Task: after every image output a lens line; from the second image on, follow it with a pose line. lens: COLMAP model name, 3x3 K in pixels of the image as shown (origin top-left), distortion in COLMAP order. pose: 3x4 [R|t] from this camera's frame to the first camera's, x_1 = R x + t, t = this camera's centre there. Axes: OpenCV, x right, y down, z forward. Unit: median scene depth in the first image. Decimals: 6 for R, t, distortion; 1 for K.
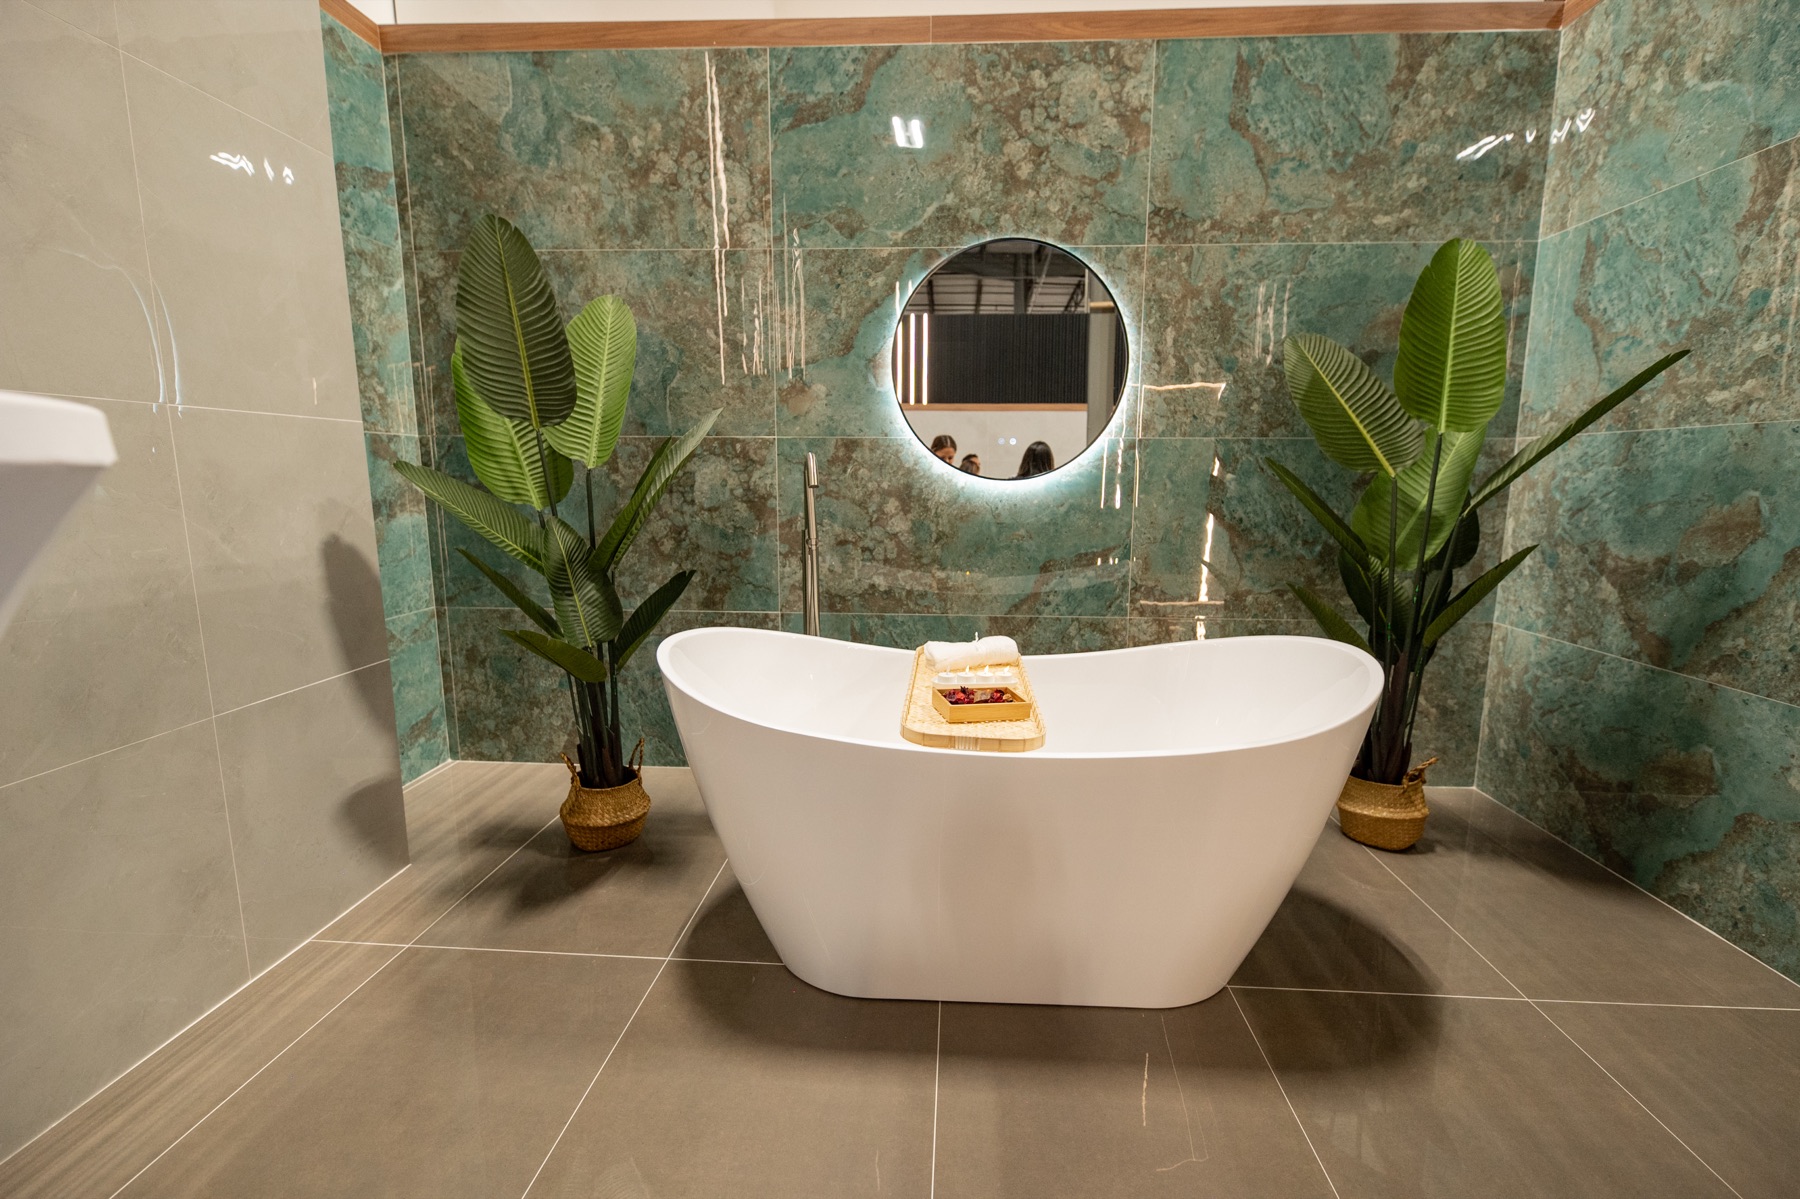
lens RADIAL K [[755.2, 0, 906.8], [0, 755.2, 601.4], [0, 0, 1]] dist [-0.000640, -0.002518]
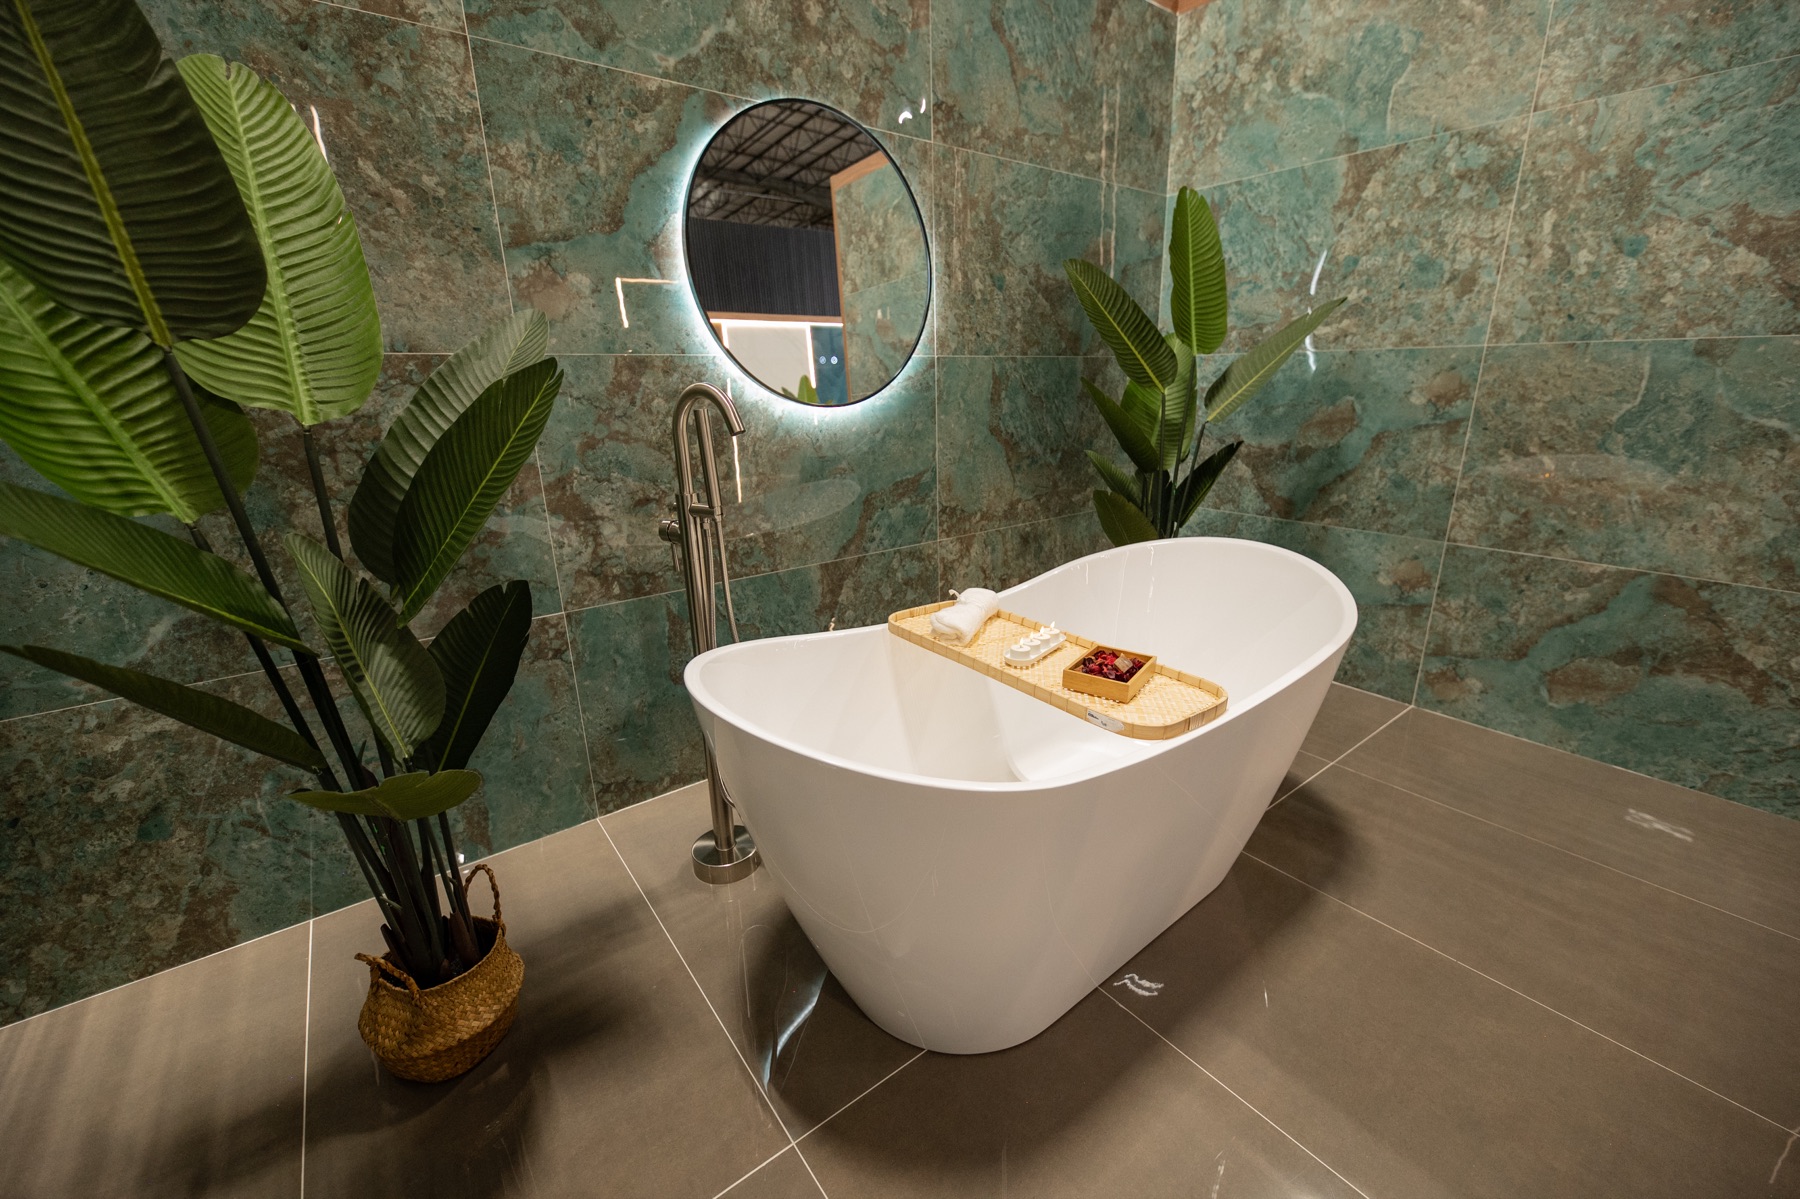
lens RADIAL K [[714.9, 0, 904.3], [0, 714.9, 601.2], [0, 0, 1]] dist [-0.005482, -0.001586]
pose [[0.753674, -0.213332, 0.621662, -0.379419], [0.128107, 0.975398, 0.179411, -0.082802], [-0.644642, -0.055578, 0.762462, 0.324601]]
